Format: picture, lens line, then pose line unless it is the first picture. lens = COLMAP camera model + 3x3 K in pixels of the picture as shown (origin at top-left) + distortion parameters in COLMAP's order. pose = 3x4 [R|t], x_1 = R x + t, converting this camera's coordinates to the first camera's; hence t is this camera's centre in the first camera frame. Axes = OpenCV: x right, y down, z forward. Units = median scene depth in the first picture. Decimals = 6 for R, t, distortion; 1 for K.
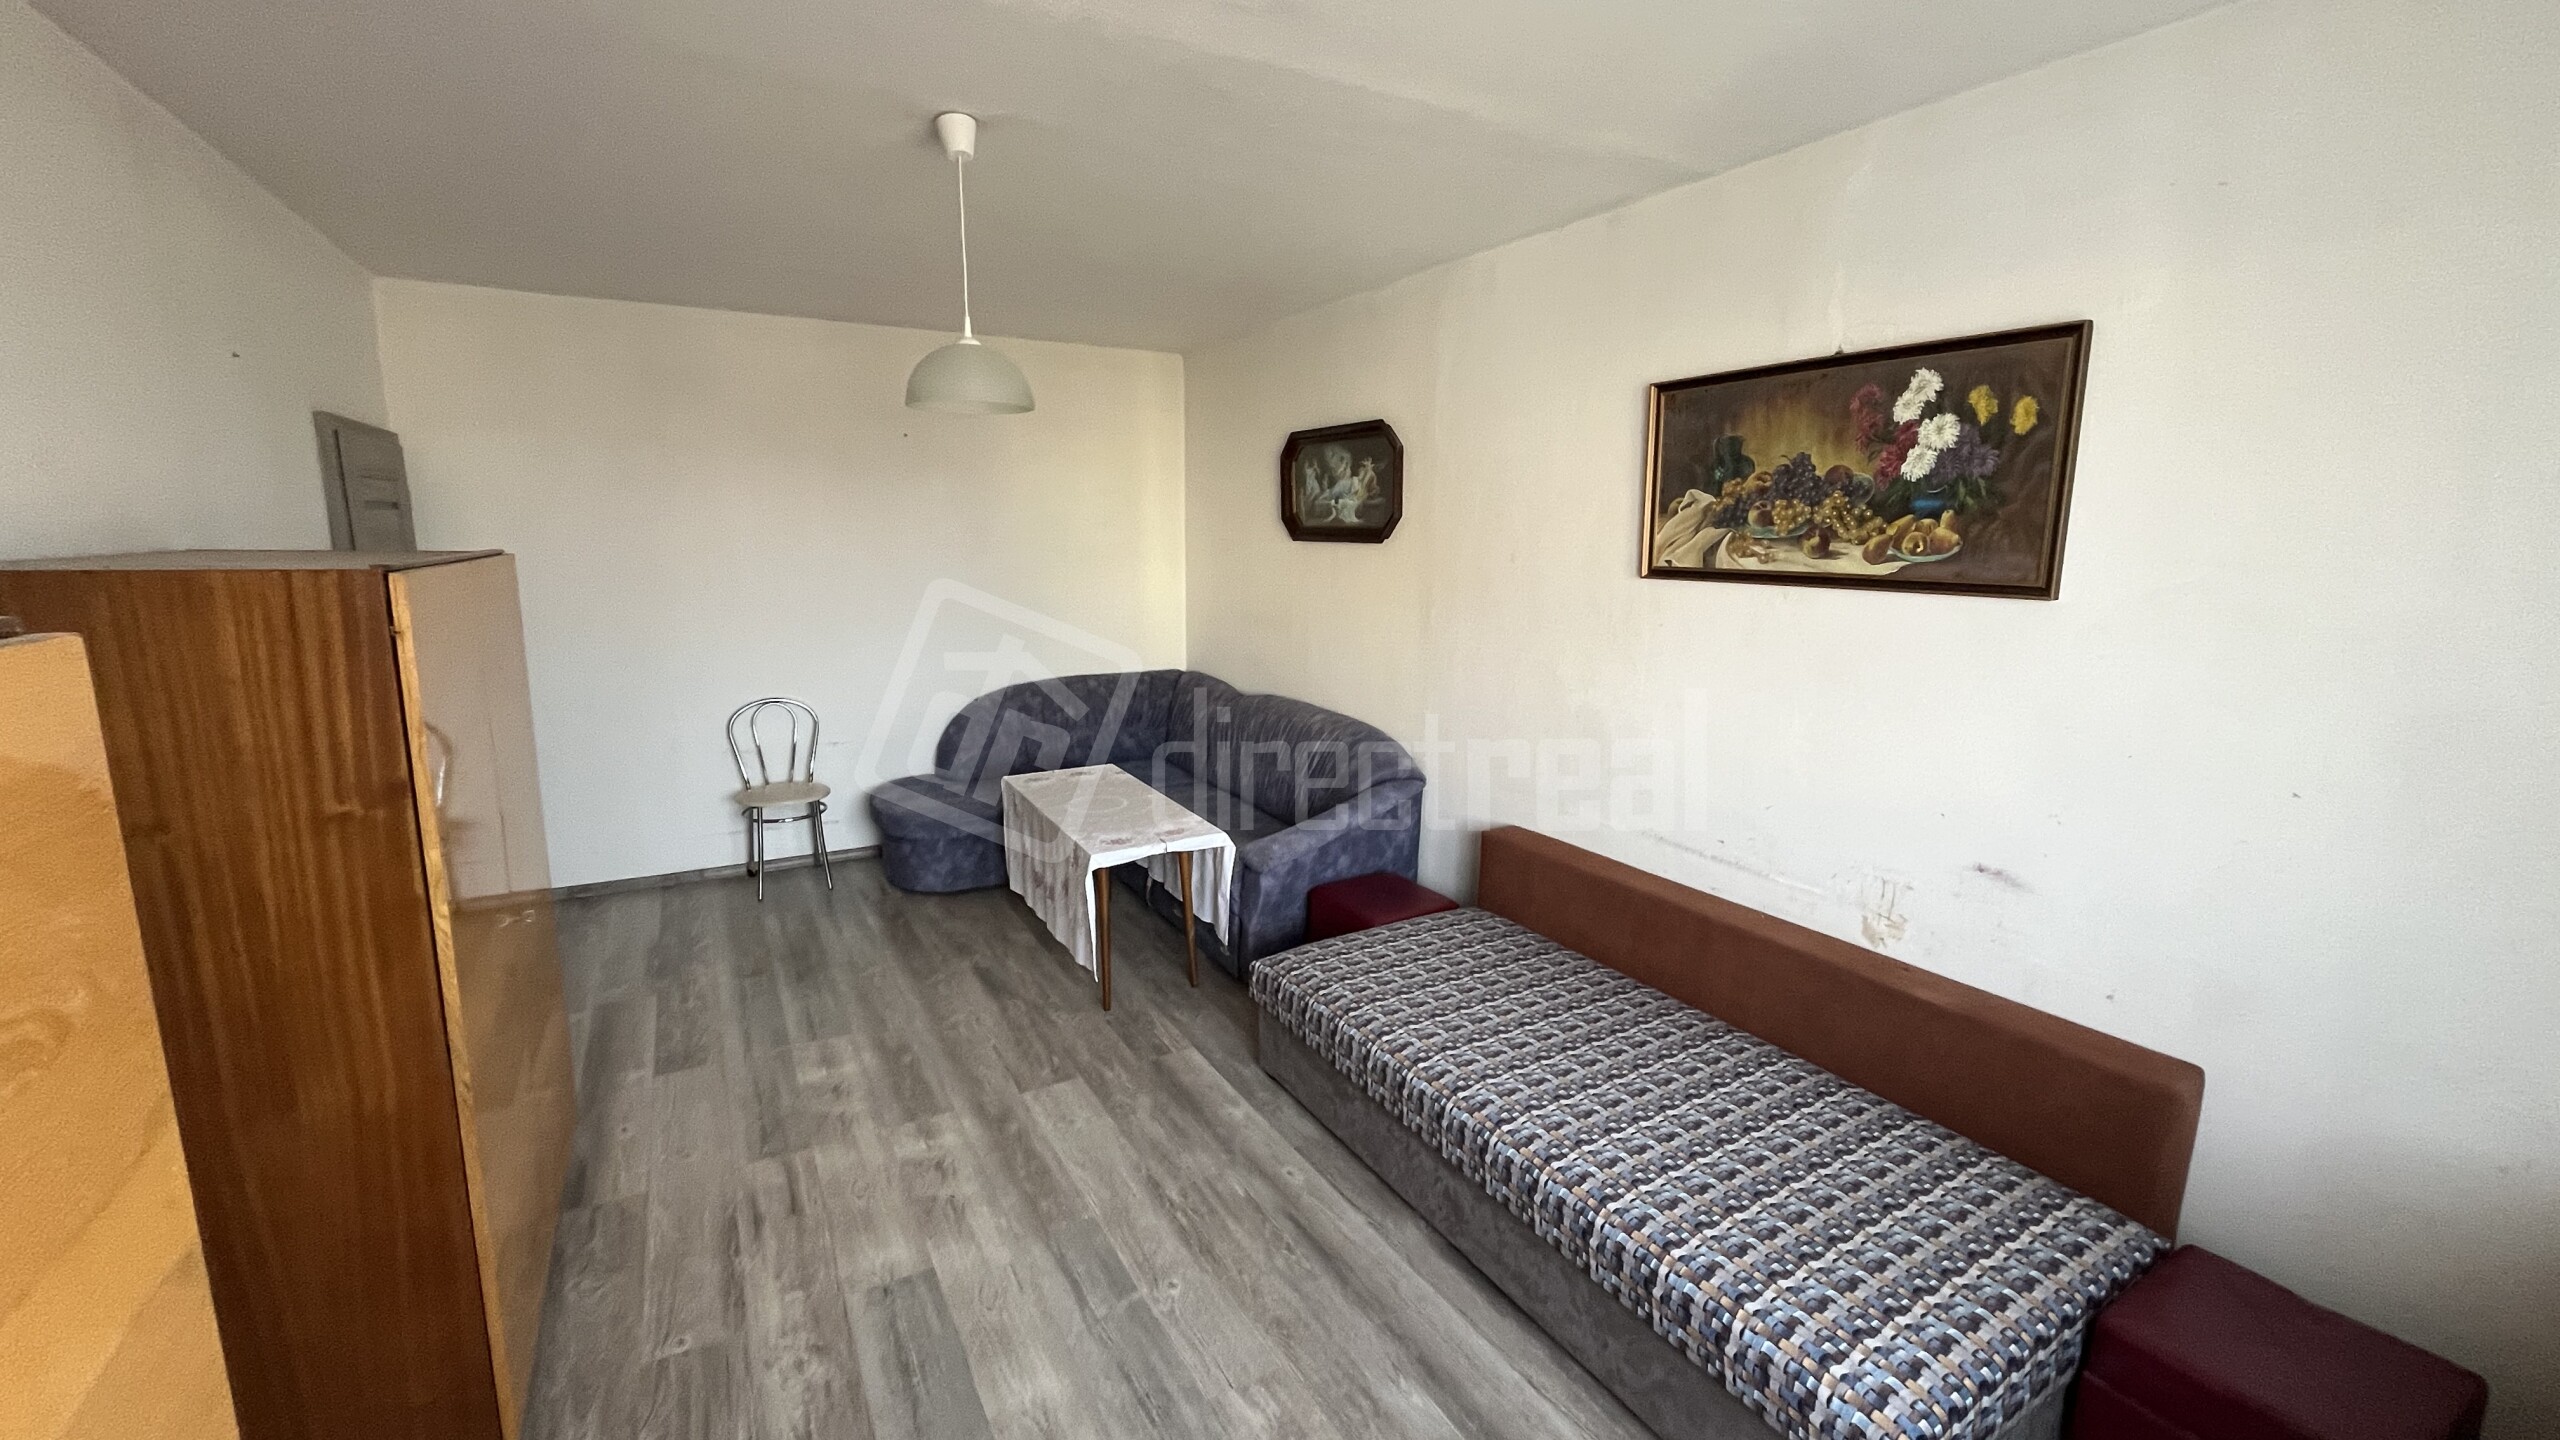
lens RADIAL K [[1037.5, 0, 1285.7], [0, 1037.5, 715.1], [0, 0, 1]] dist [0.001200, -0.000311]
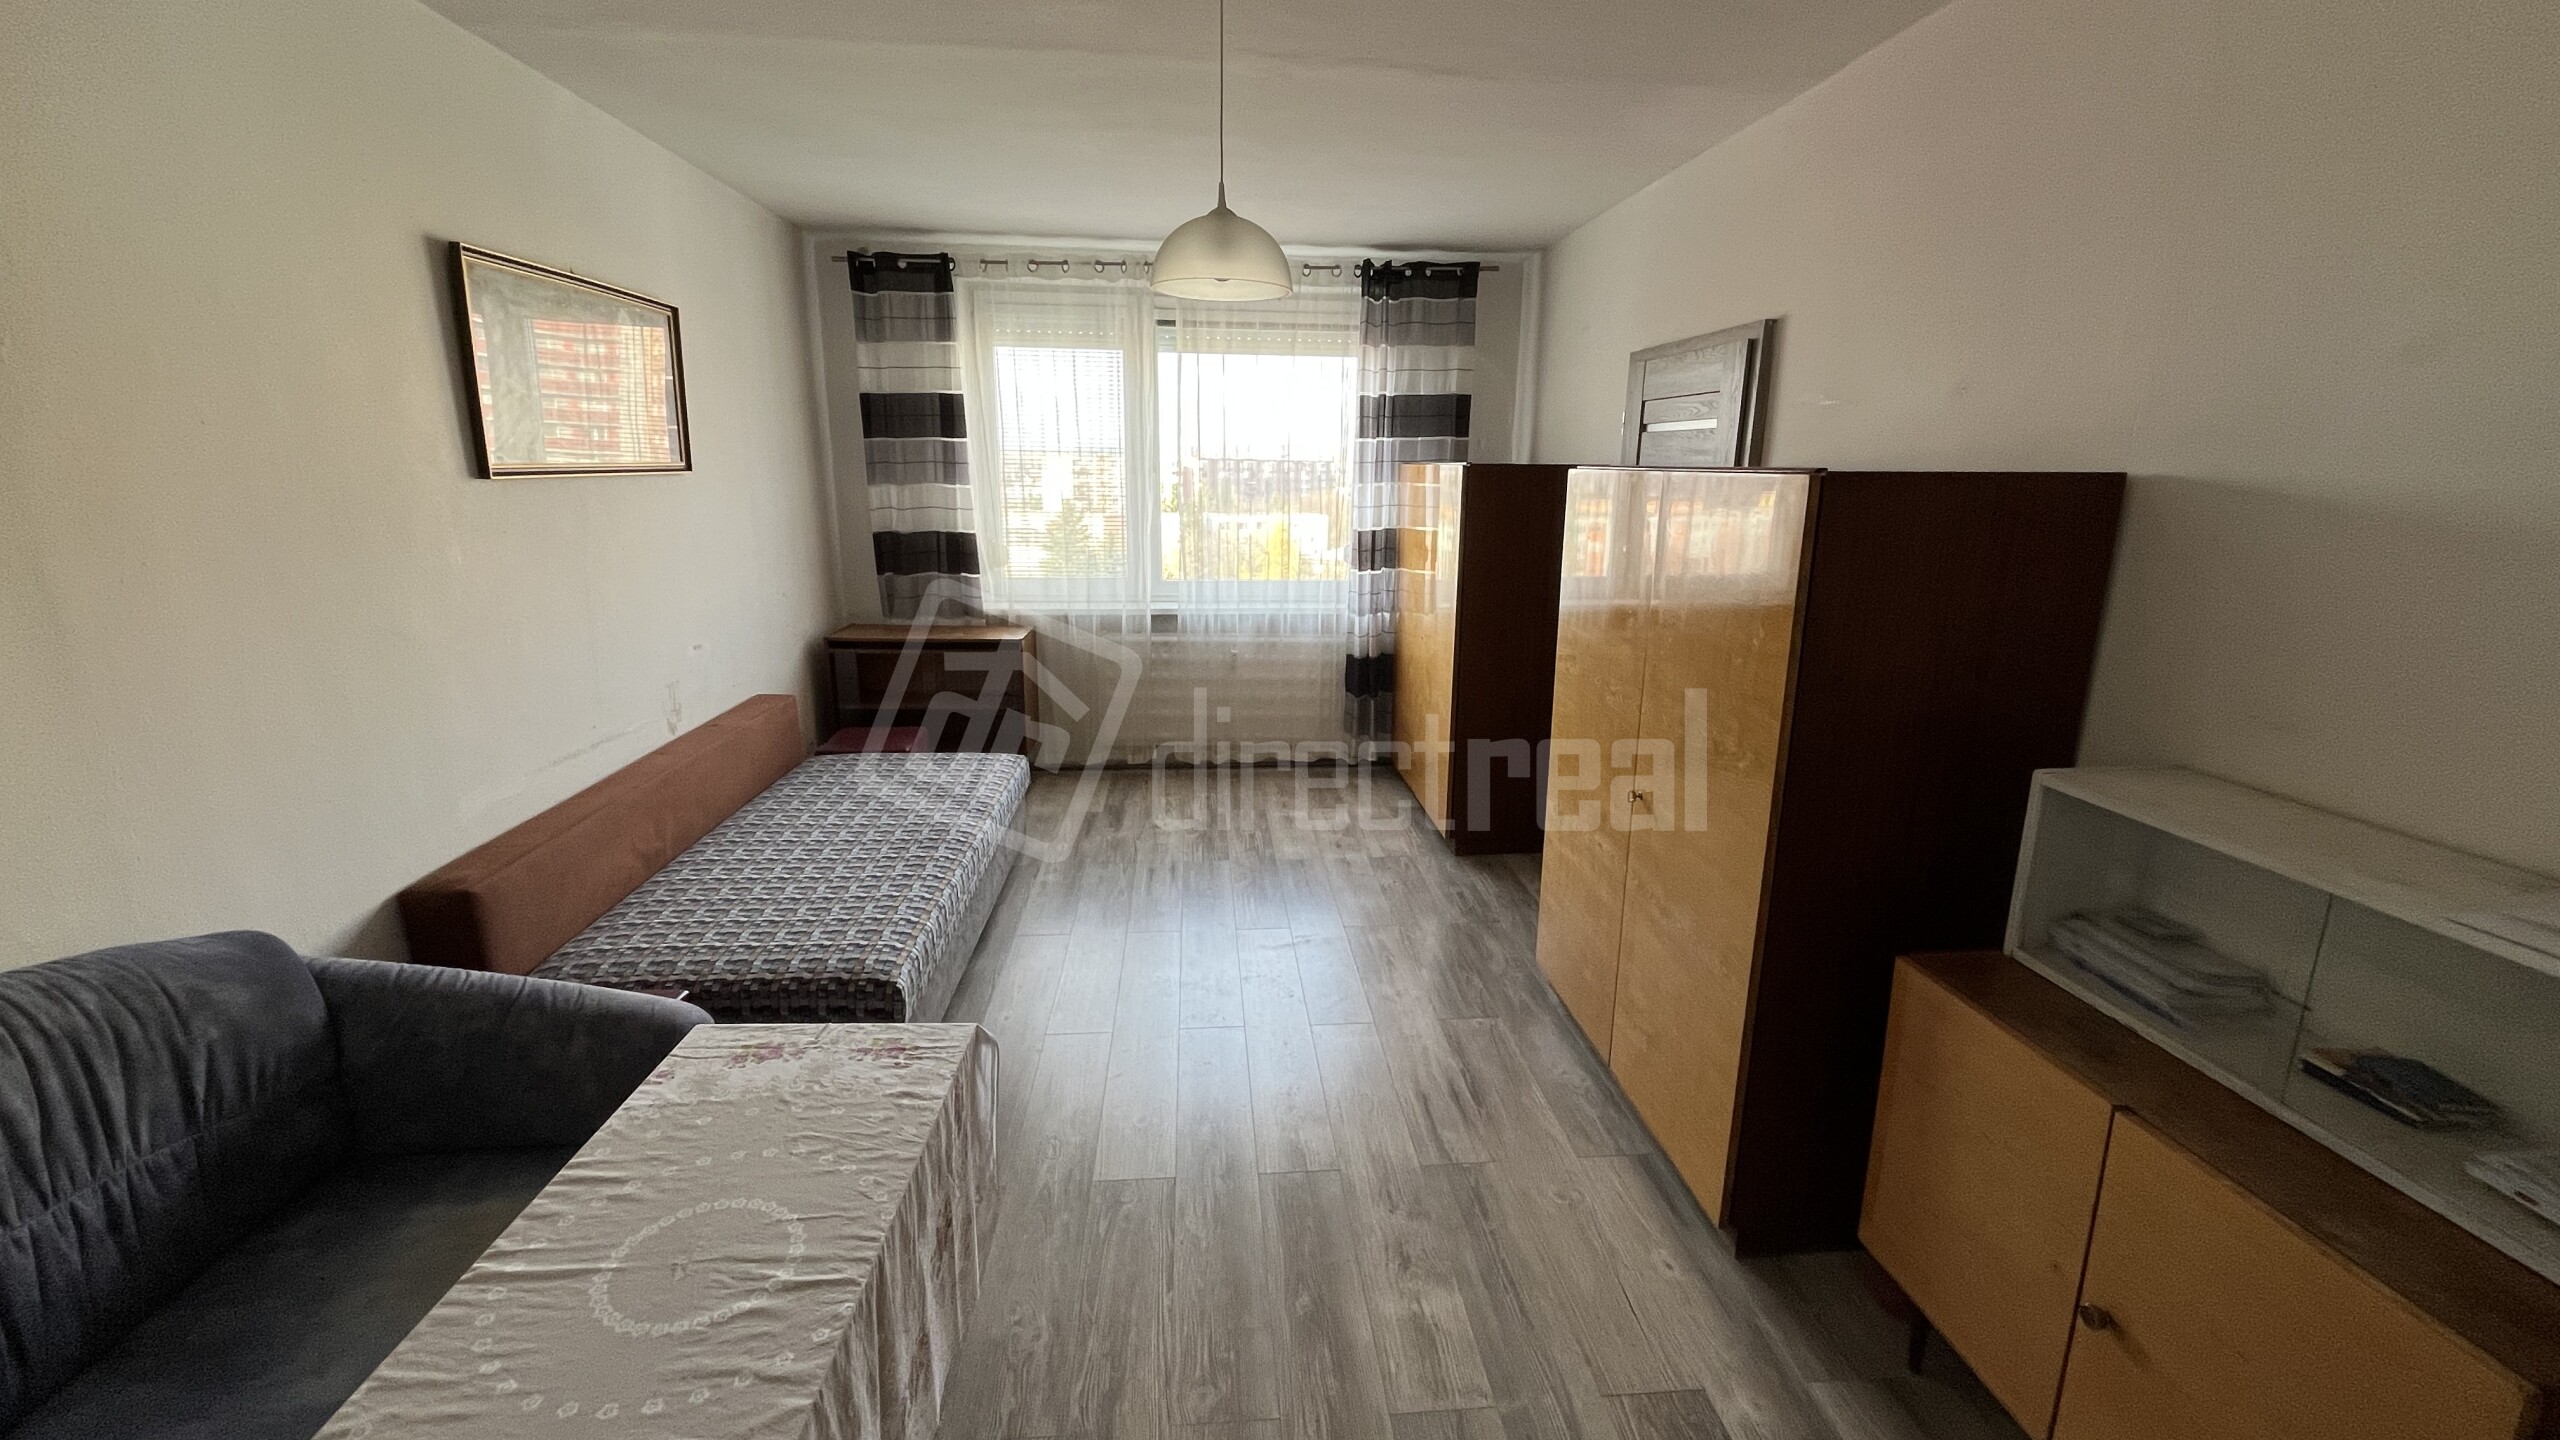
lens RADIAL K [[1037.5, 0, 1285.7], [0, 1037.5, 715.1], [0, 0, 1]] dist [0.001200, -0.000311]
pose [[-0.905051, -0.121215, 0.407664, -0.628262], [0.055191, 0.916946, 0.395175, -0.259648], [-0.421707, 0.380153, -0.823193, 1.533295]]
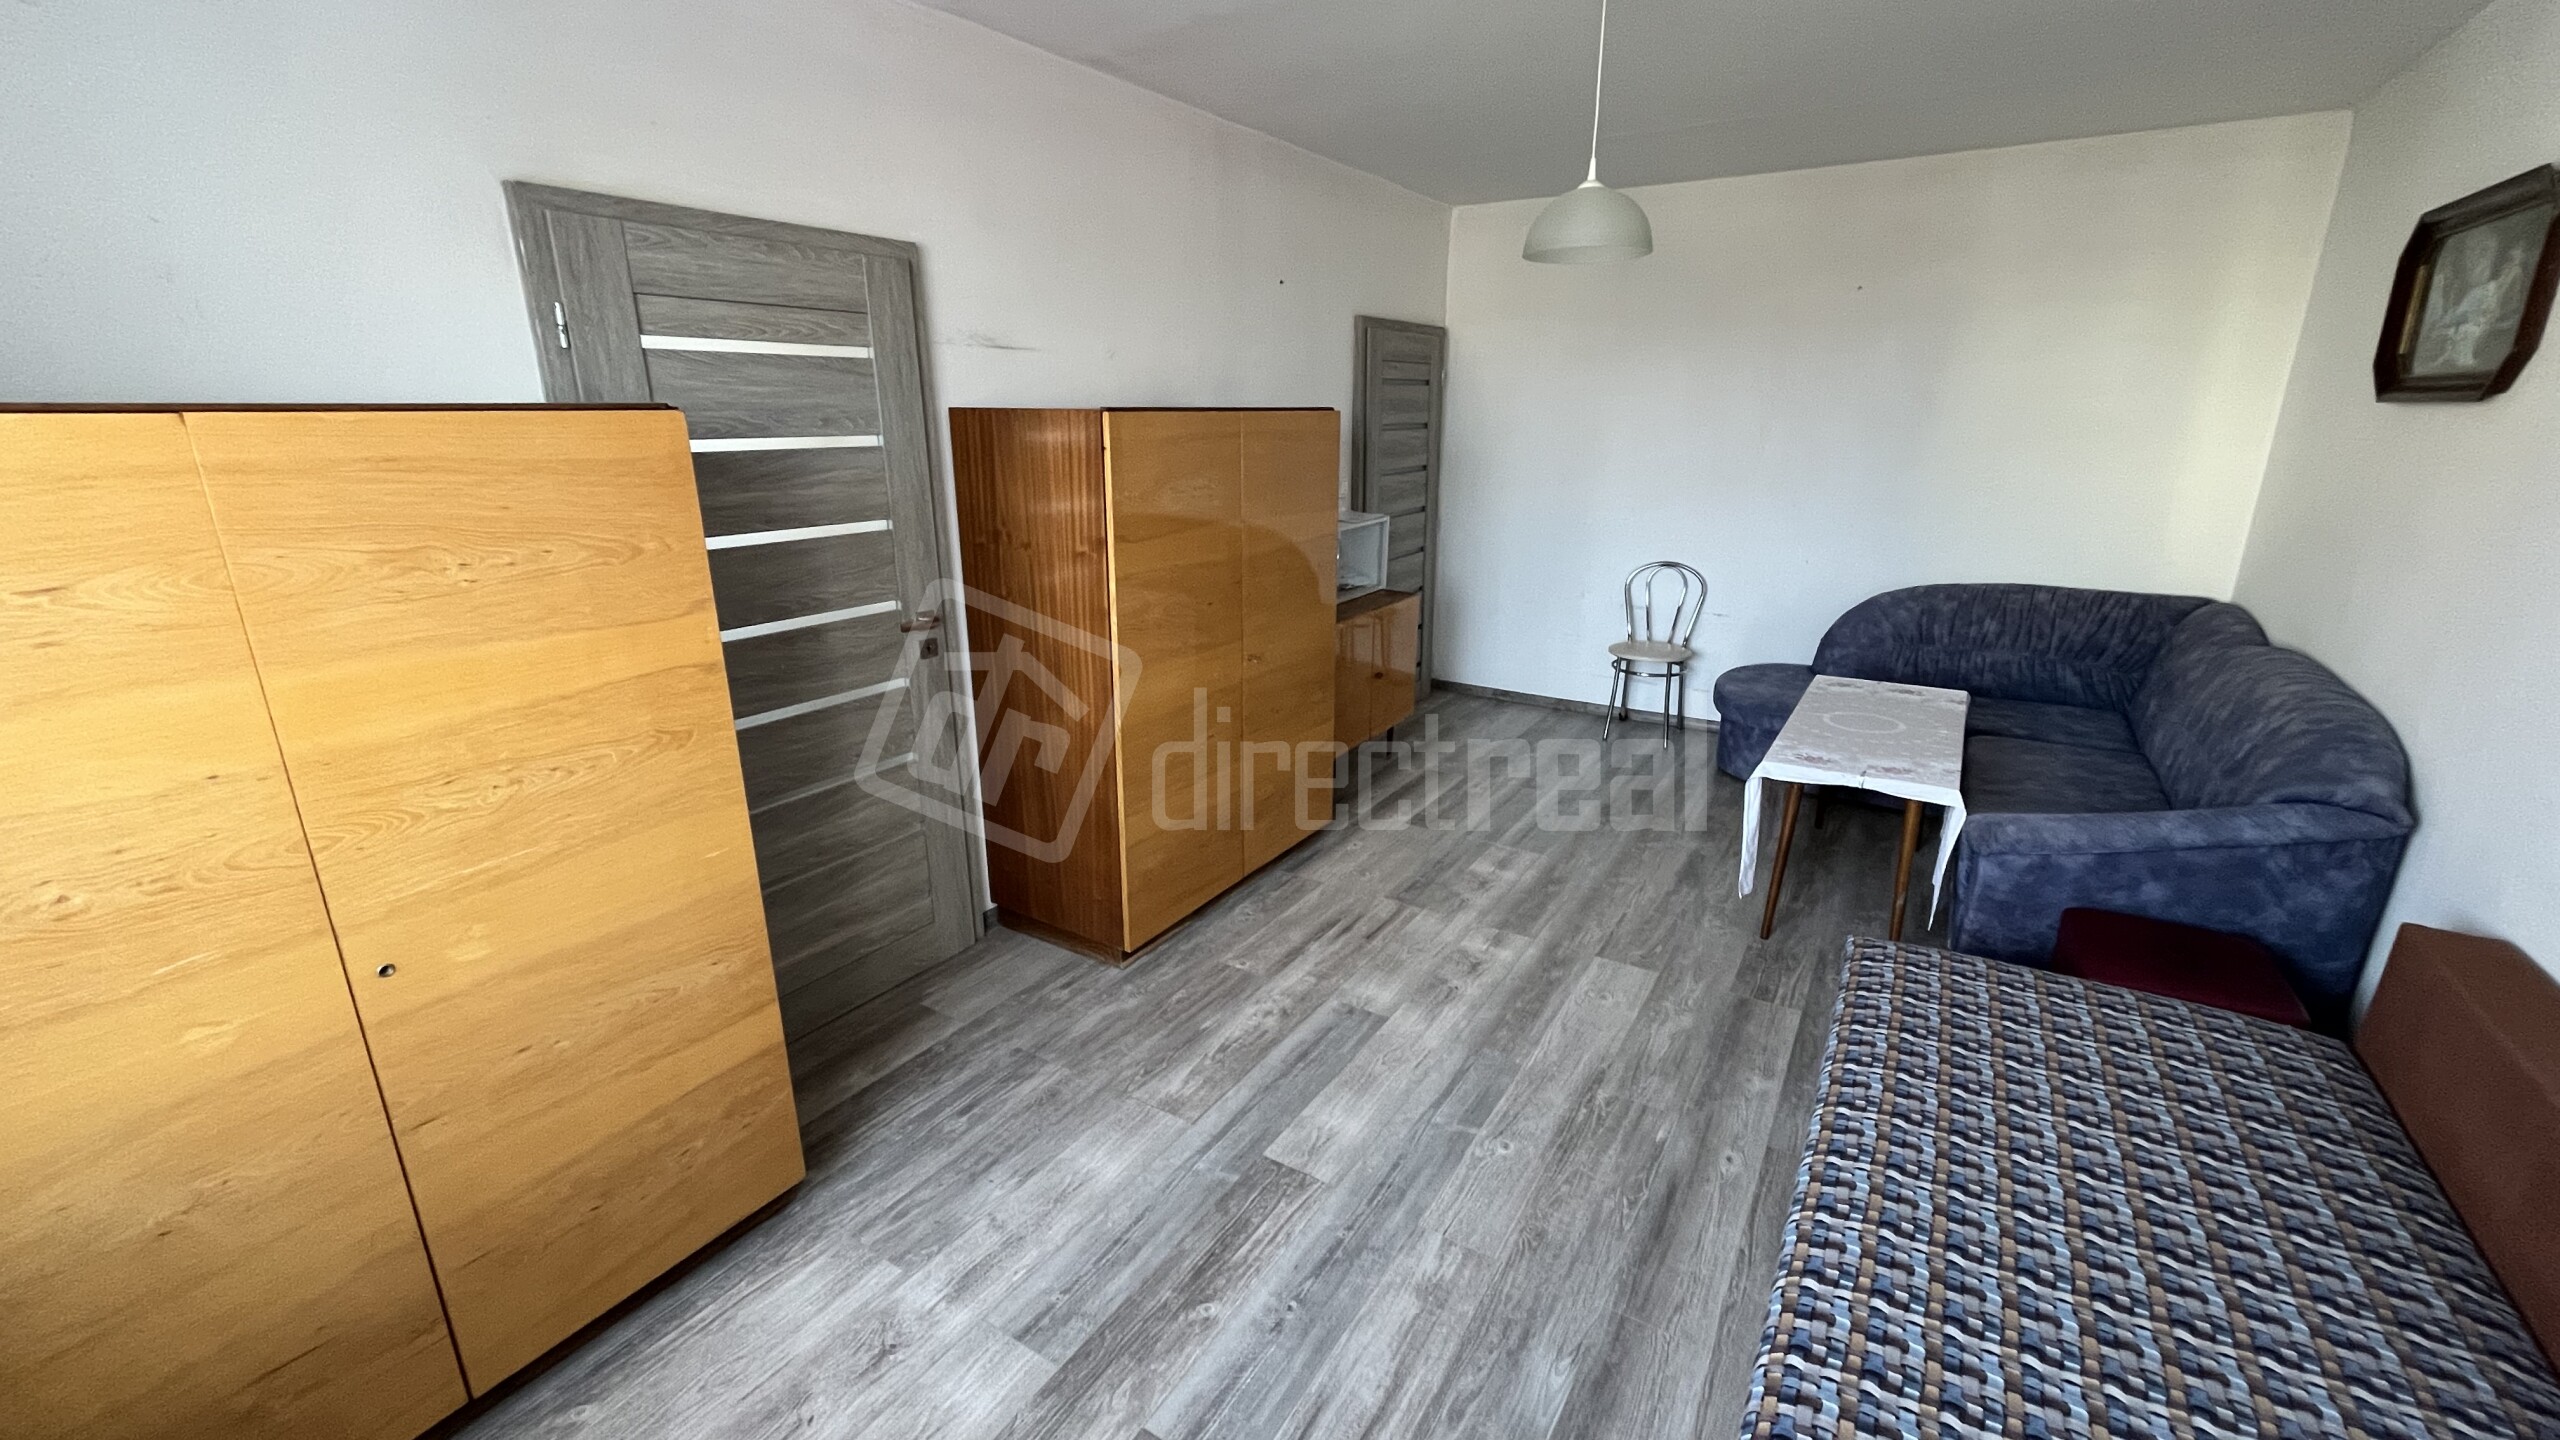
lens RADIAL K [[1037.5, 0, 1285.7], [0, 1037.5, 715.1], [0, 0, 1]] dist [0.001200, -0.000311]
pose [[0.467065, 0.243349, -0.850077, 0.430072], [-0.152205, 0.969160, 0.193812, -0.016442], [0.871025, 0.038863, 0.489700, 0.236792]]
